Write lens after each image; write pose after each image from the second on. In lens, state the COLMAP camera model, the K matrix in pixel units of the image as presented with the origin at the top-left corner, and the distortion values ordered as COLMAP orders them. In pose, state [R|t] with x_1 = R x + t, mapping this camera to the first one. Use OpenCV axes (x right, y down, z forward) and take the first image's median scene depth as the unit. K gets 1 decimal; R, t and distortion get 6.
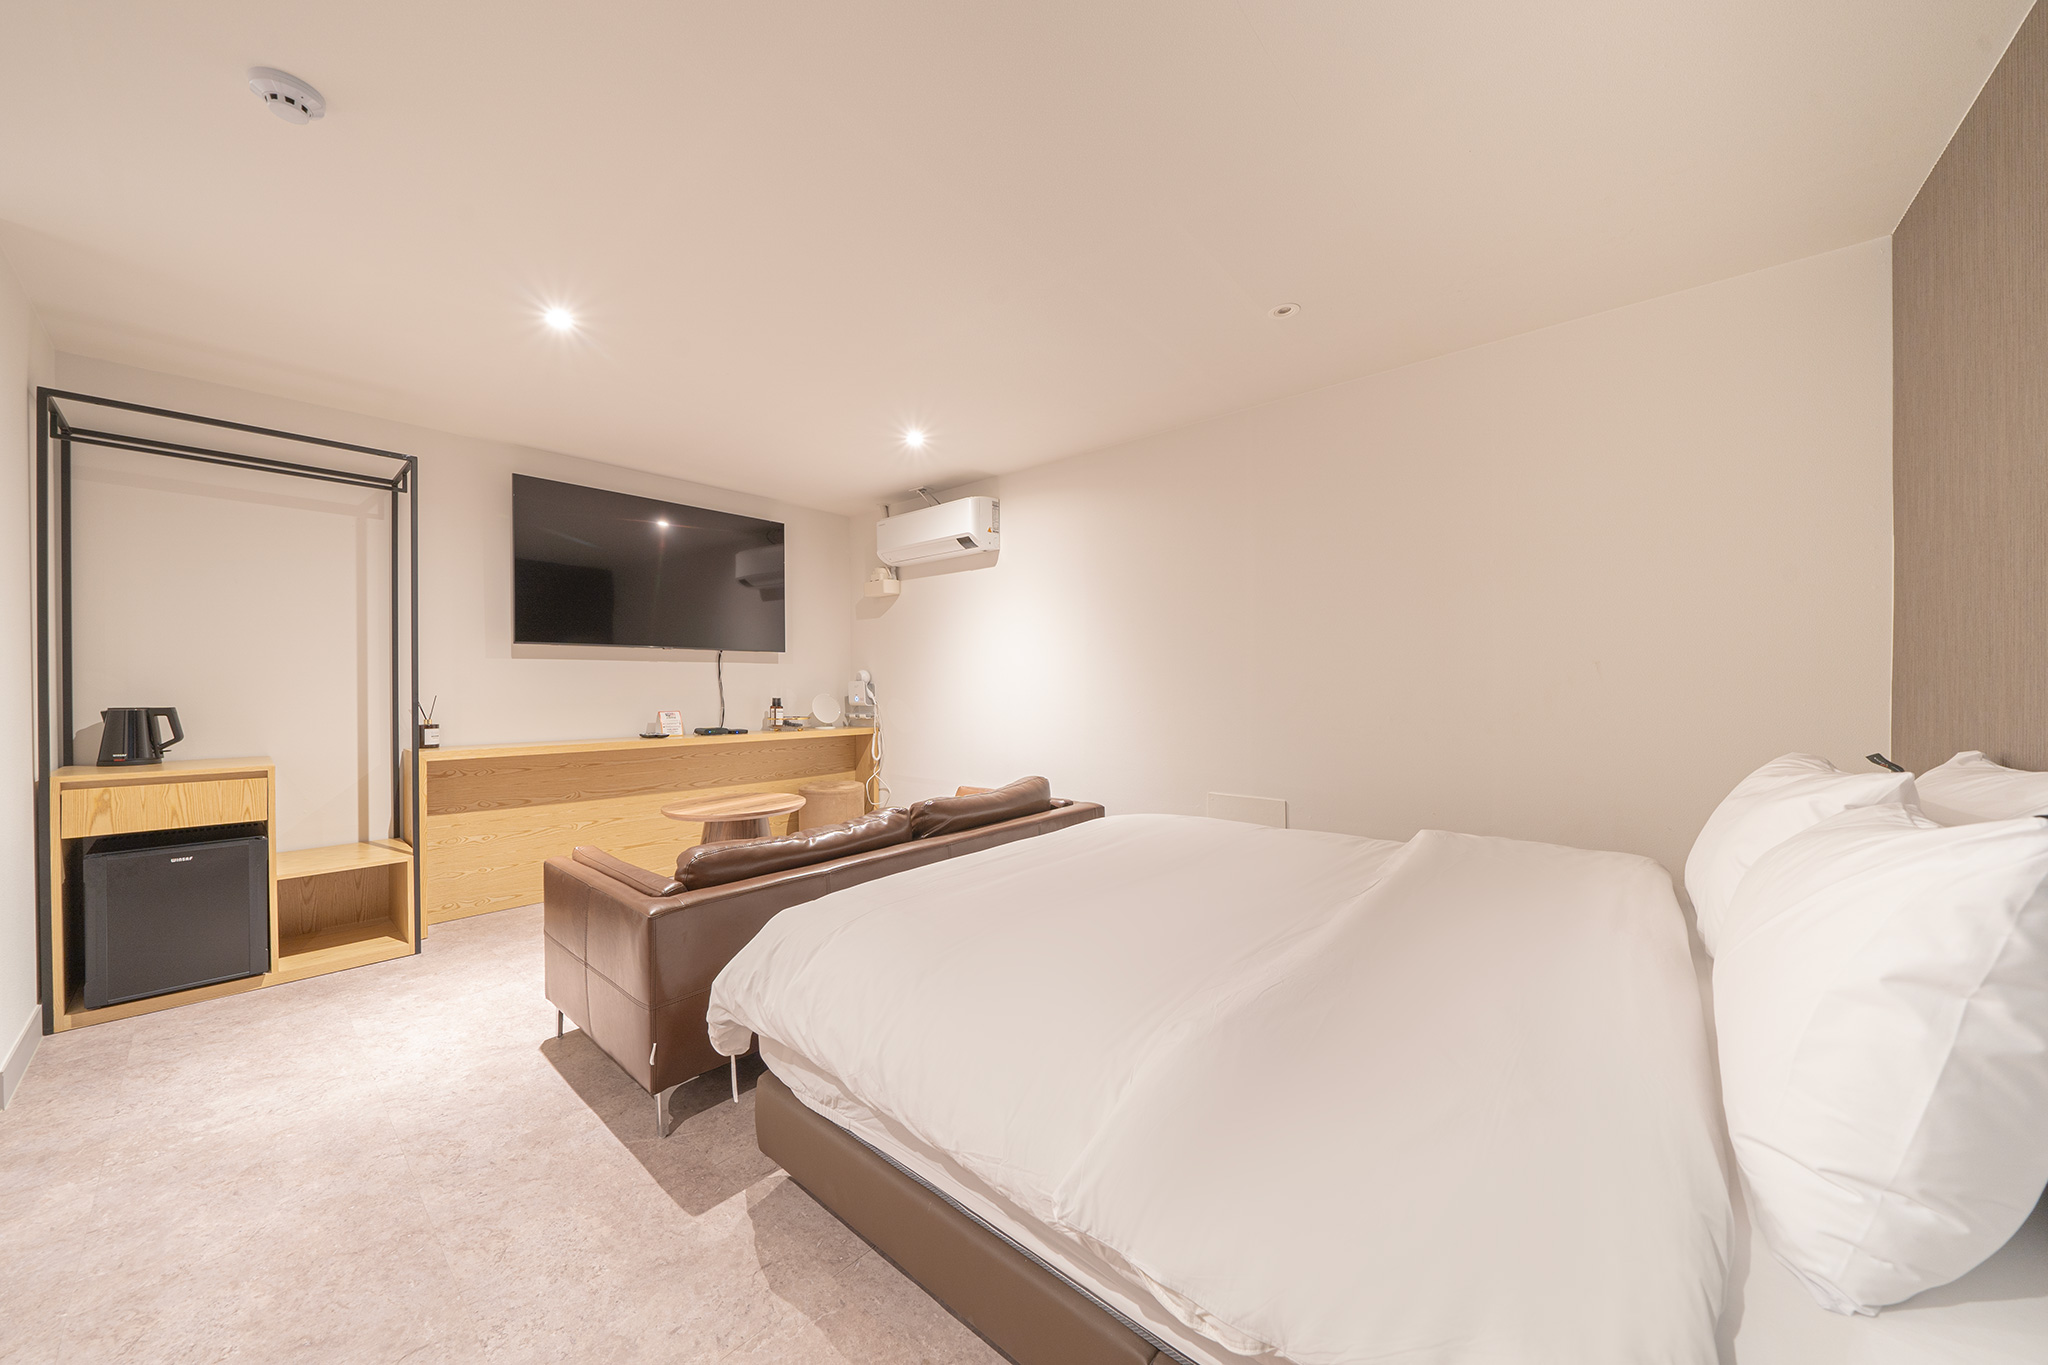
lens RADIAL K [[714.3, 0, 1024.0], [0, 714.3, 682.5], [0, 0, 1]] dist [-0.000493, 0.000328]
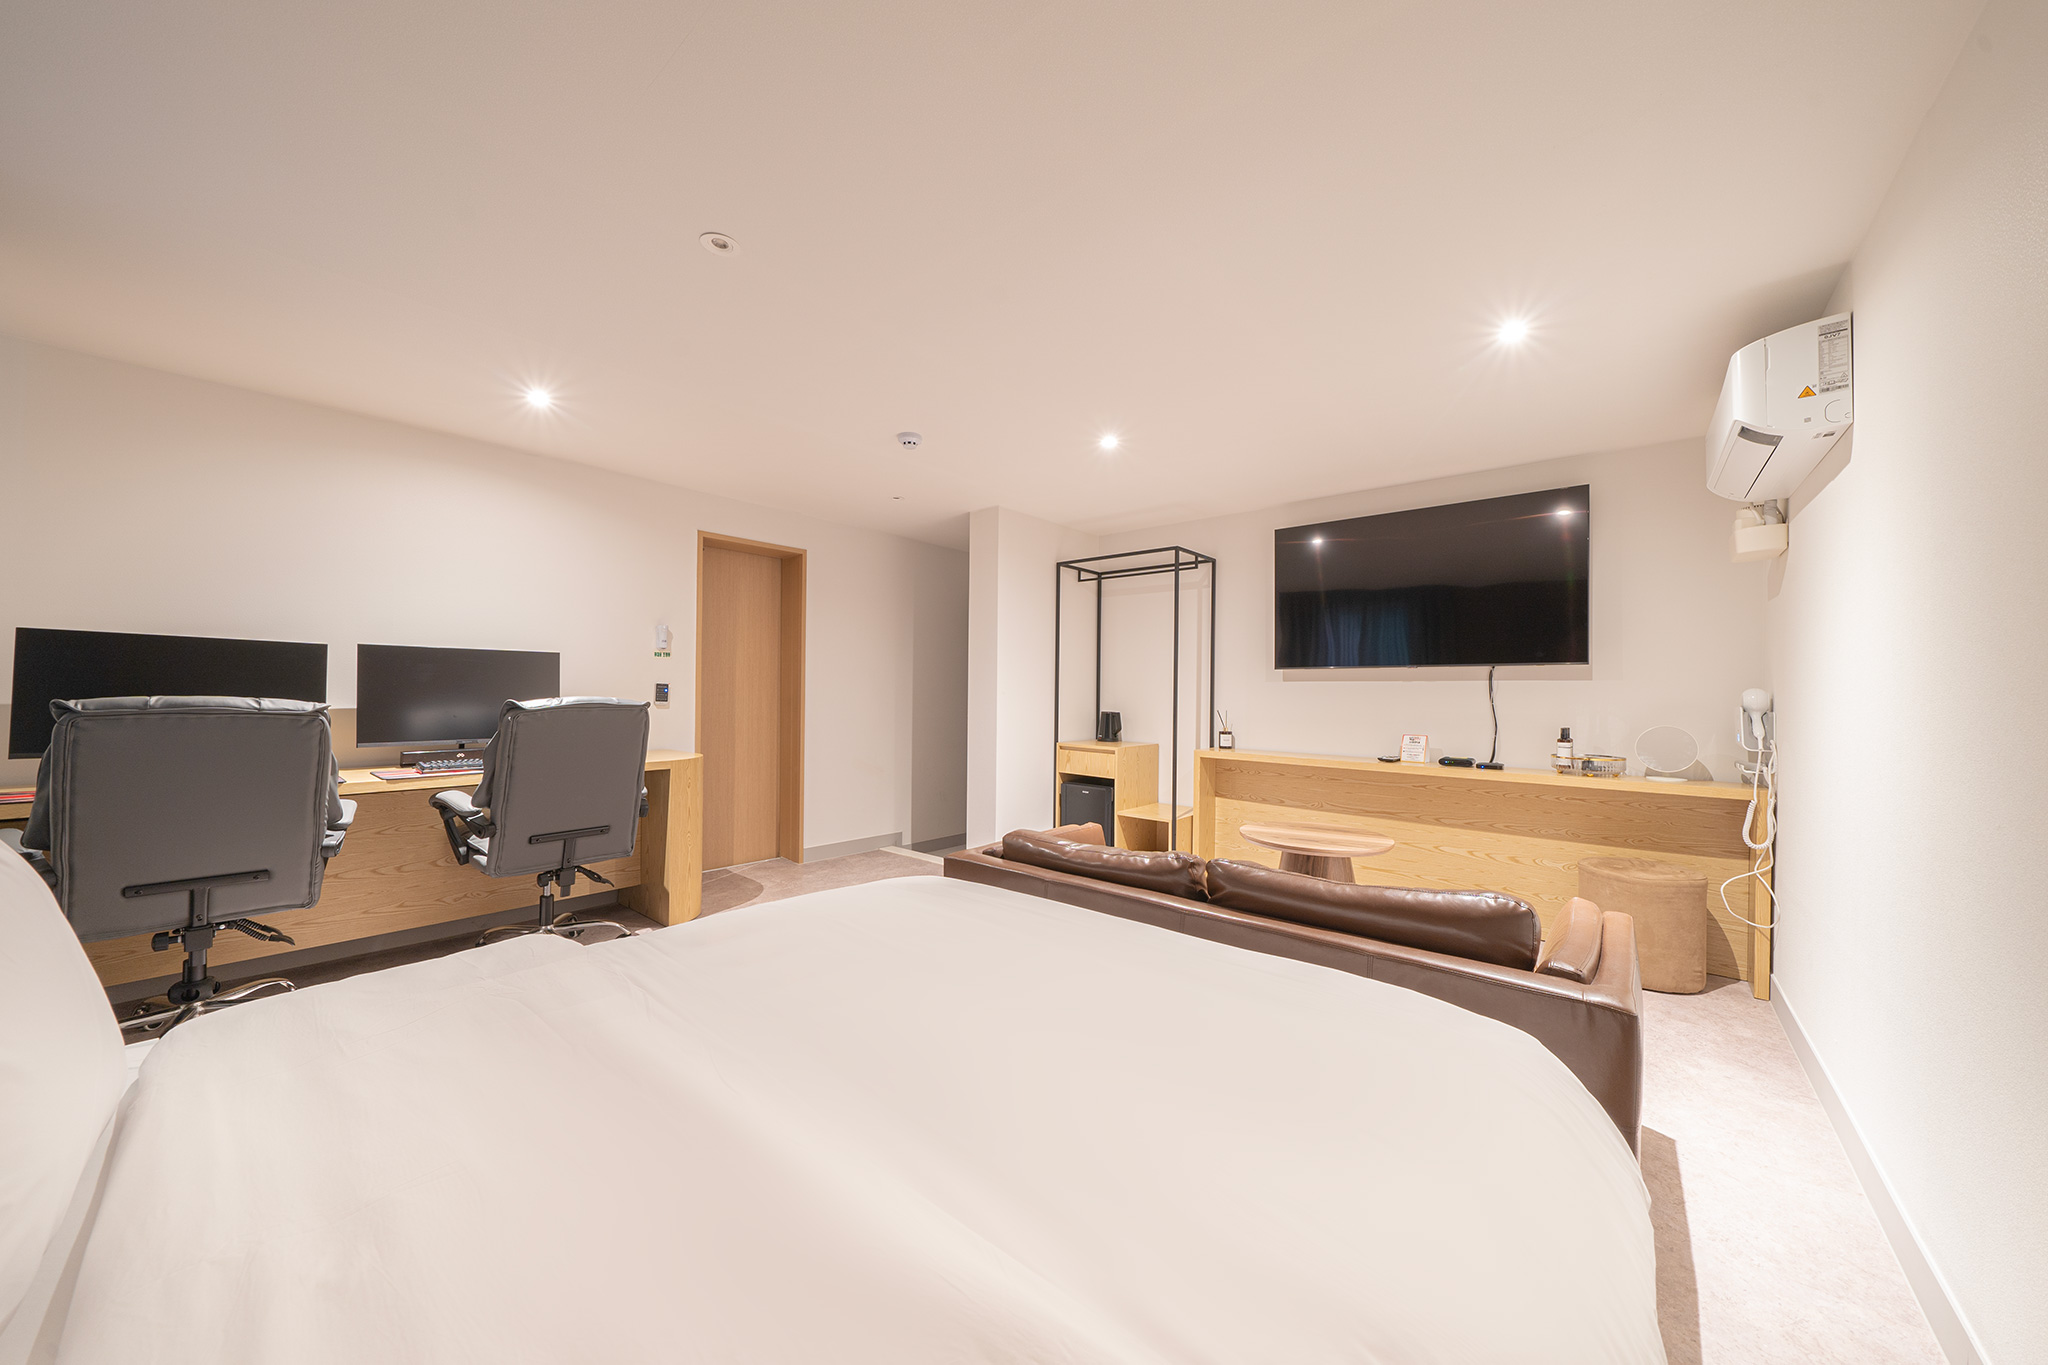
lens RADIAL K [[714.3, 0, 1024.0], [0, 714.3, 682.5], [0, 0, 1]] dist [-0.000493, 0.000328]
pose [[0.019068, -0.009967, -0.999769, 0.544077], [-0.013591, 0.999855, -0.010227, -0.014522], [0.999726, 0.013783, 0.018930, 0.636943]]
